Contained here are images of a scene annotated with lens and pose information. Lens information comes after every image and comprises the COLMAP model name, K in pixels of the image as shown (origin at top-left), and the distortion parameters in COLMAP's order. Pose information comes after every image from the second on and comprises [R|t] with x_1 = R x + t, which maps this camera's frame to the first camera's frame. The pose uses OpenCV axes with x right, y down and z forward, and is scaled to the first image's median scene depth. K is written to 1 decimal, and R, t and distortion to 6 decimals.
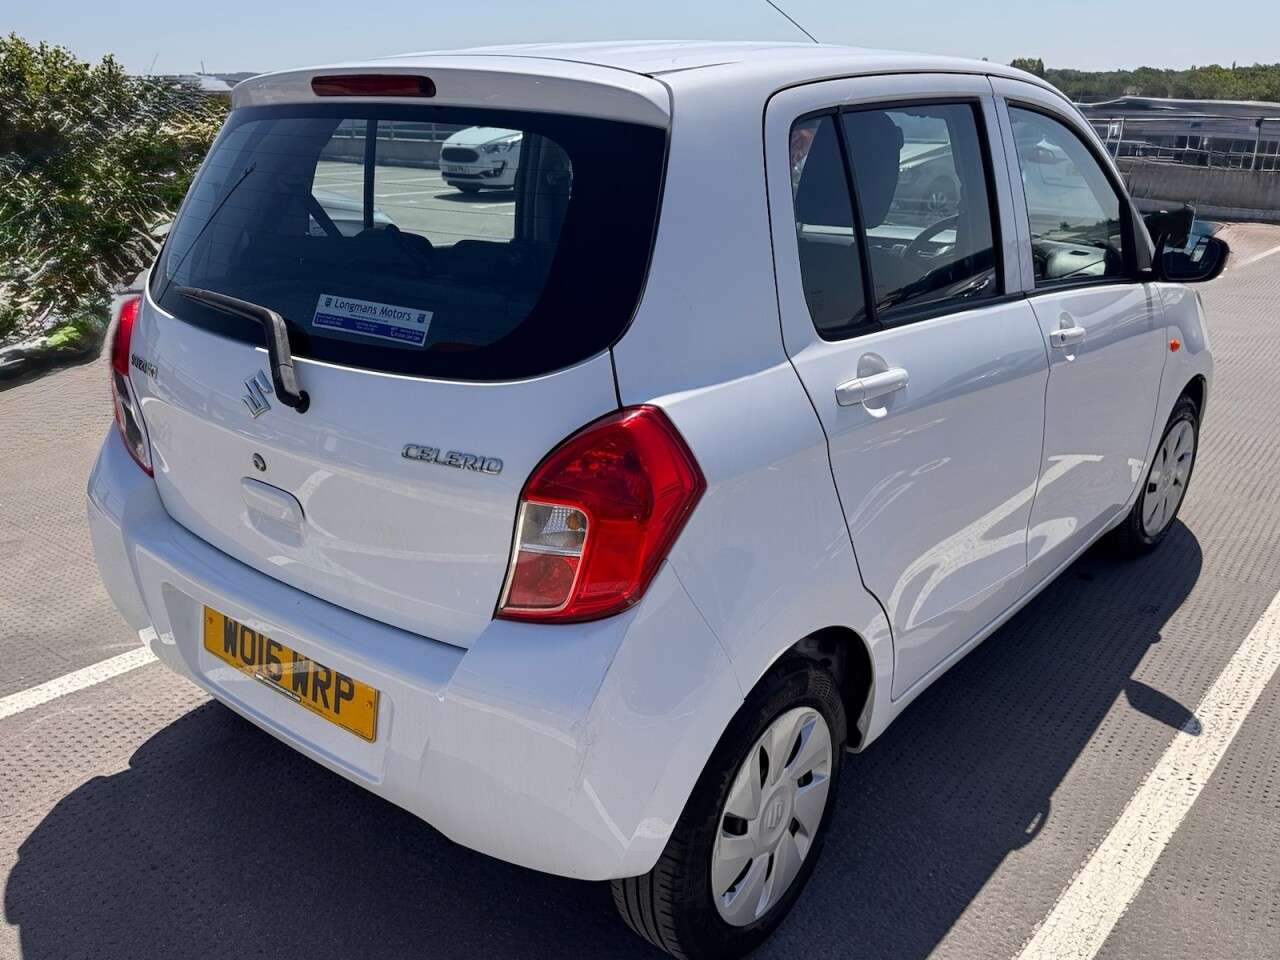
lens RADIAL K [[1153.8, 0, 640.1], [0, 1153.8, 590.0], [0, 0, 1]] dist [0.005212, -0.027732]
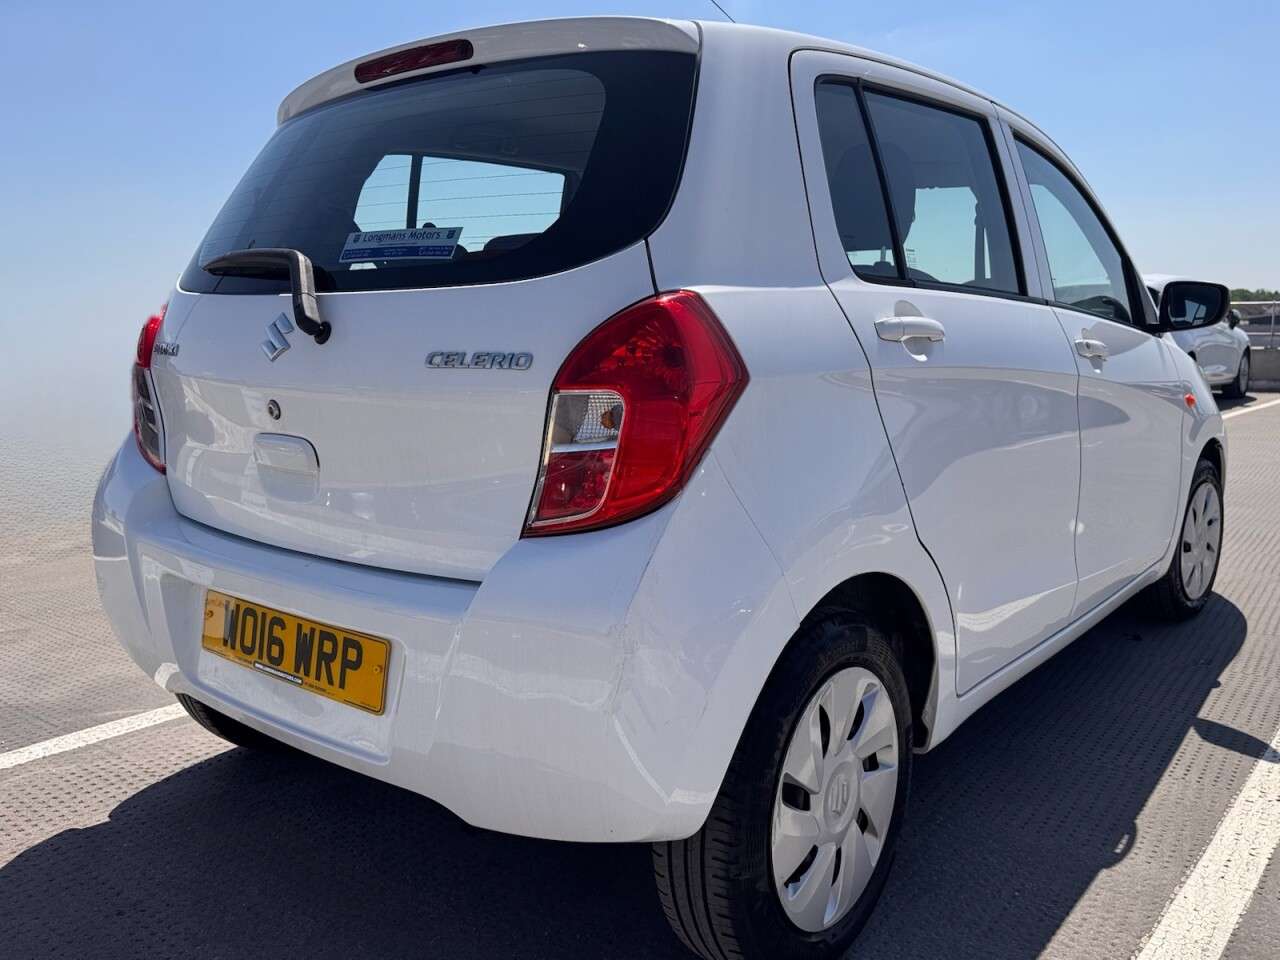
lens RADIAL K [[1120.4, 0, 718.9], [0, 1120.4, 477.4], [0, 0, 1]] dist [-0.031304, 0.023883]
pose [[0.998875, -0.020964, 0.042527, -0.005656], [0.031867, 0.960989, -0.274746, 0.170204], [-0.035108, 0.275793, 0.960576, 0.103239]]
